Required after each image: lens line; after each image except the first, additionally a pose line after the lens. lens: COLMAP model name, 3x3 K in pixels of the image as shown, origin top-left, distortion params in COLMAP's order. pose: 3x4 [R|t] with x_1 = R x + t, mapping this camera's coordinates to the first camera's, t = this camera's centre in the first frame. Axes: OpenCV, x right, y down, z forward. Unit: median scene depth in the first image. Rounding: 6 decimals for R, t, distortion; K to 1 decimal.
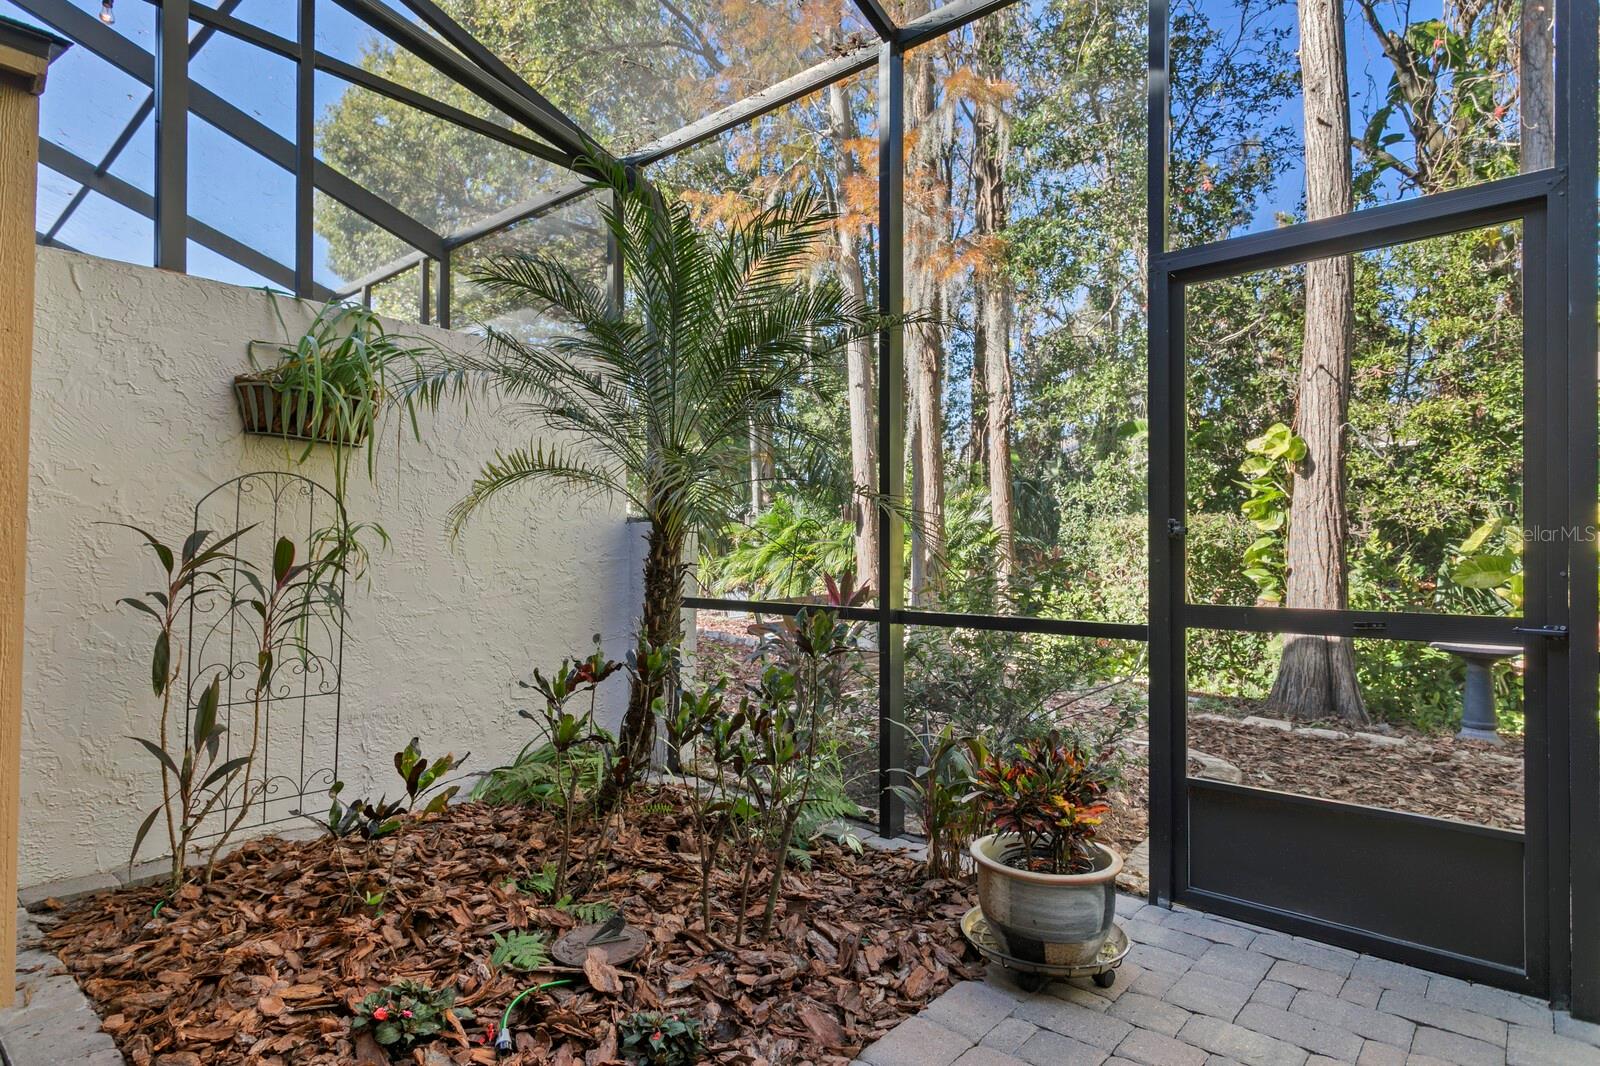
lens RADIAL K [[845.5, 0, 776.9], [0, 845.5, 539.0], [0, 0, 1]] dist [-0.004134, -0.001137]
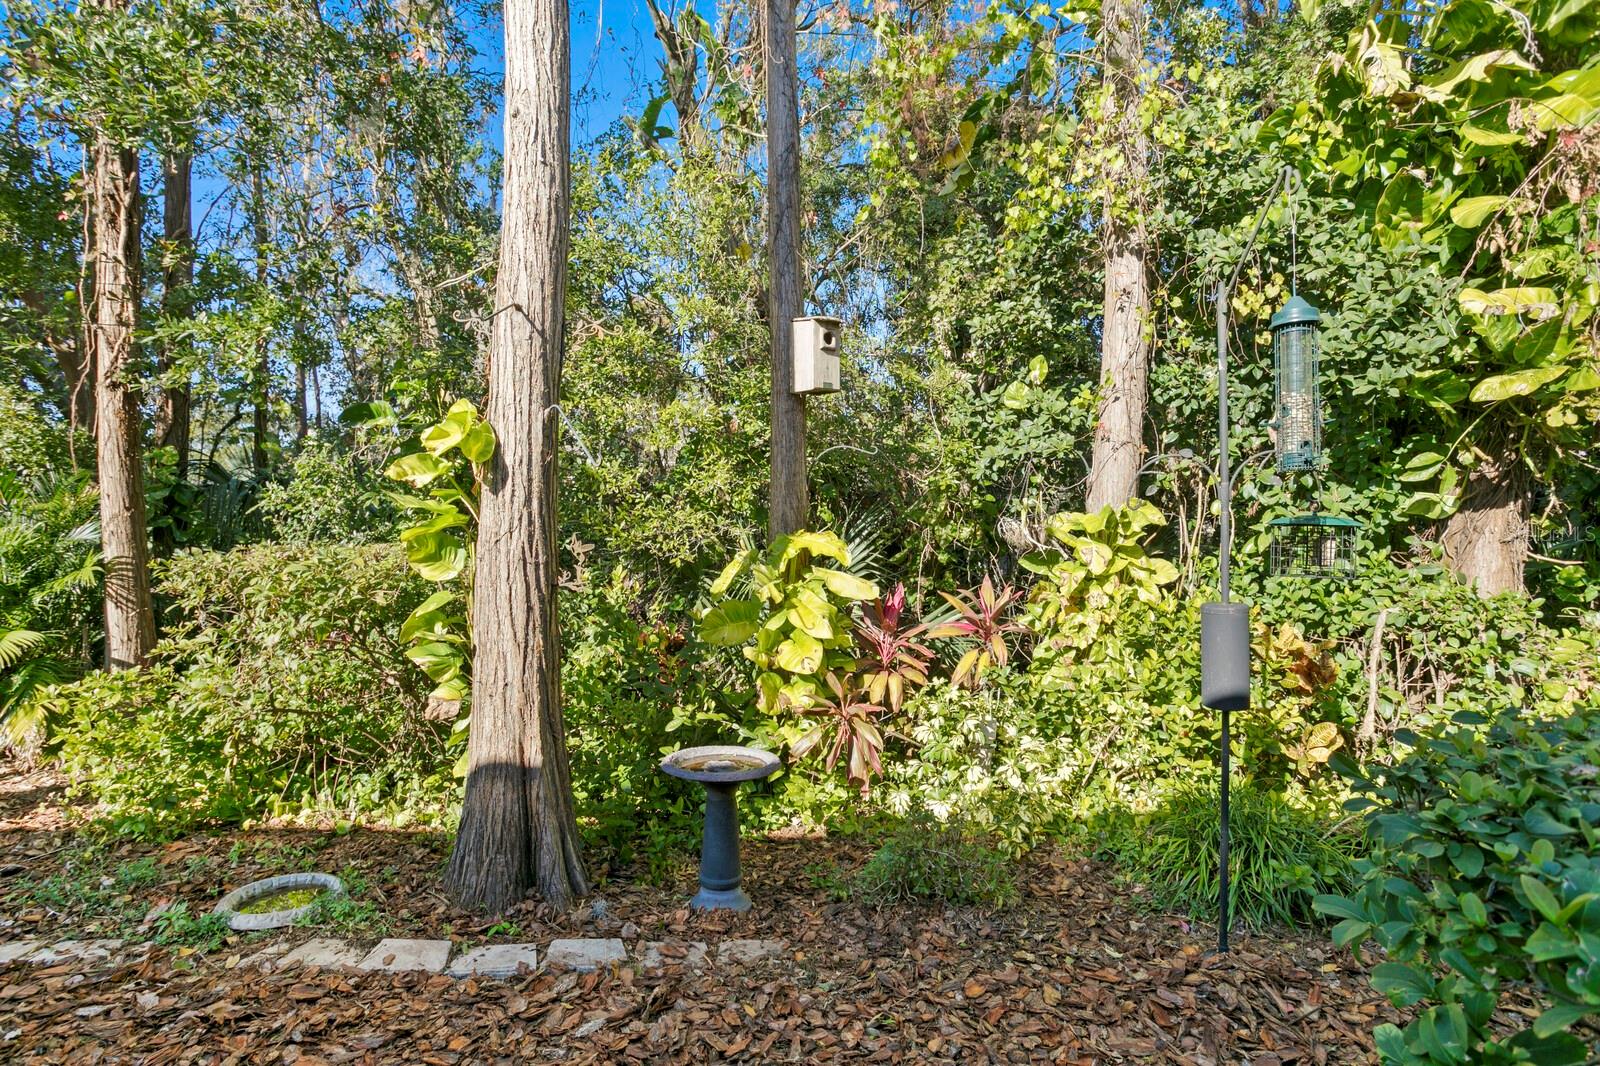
lens RADIAL K [[767.7, 0, 781.7], [0, 767.7, 542.5], [0, 0, 1]] dist [-0.001886, -0.000261]
pose [[0.737102, -0.008543, 0.675728, 0.402291], [0.003515, 0.999955, 0.008808, -0.040320], [-0.675773, -0.004118, 0.737099, 0.457848]]
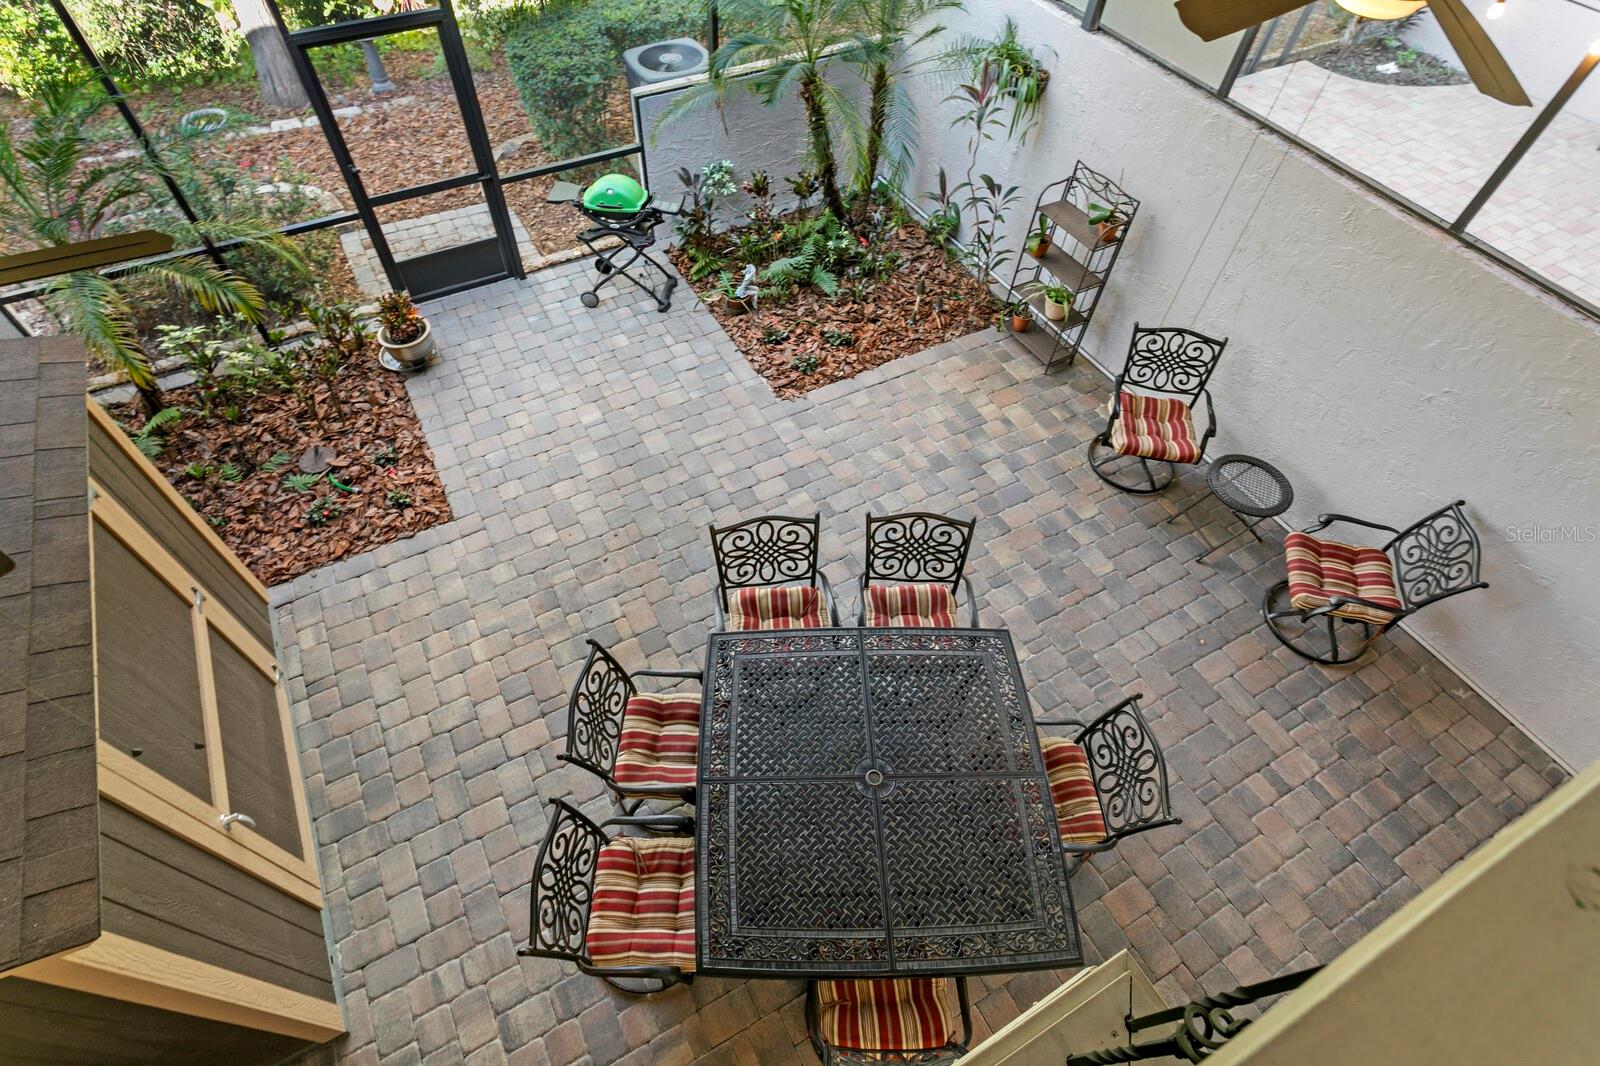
lens RADIAL K [[798.0, 0, 779.1], [0, 798.0, 532.5], [0, 0, 1]] dist [0.001516, 0.000204]
pose [[0.355820, -0.749926, 0.557677, -0.485456], [-0.028224, 0.587835, 0.808488, -0.562639], [-0.934128, -0.303416, 0.187997, -0.350981]]
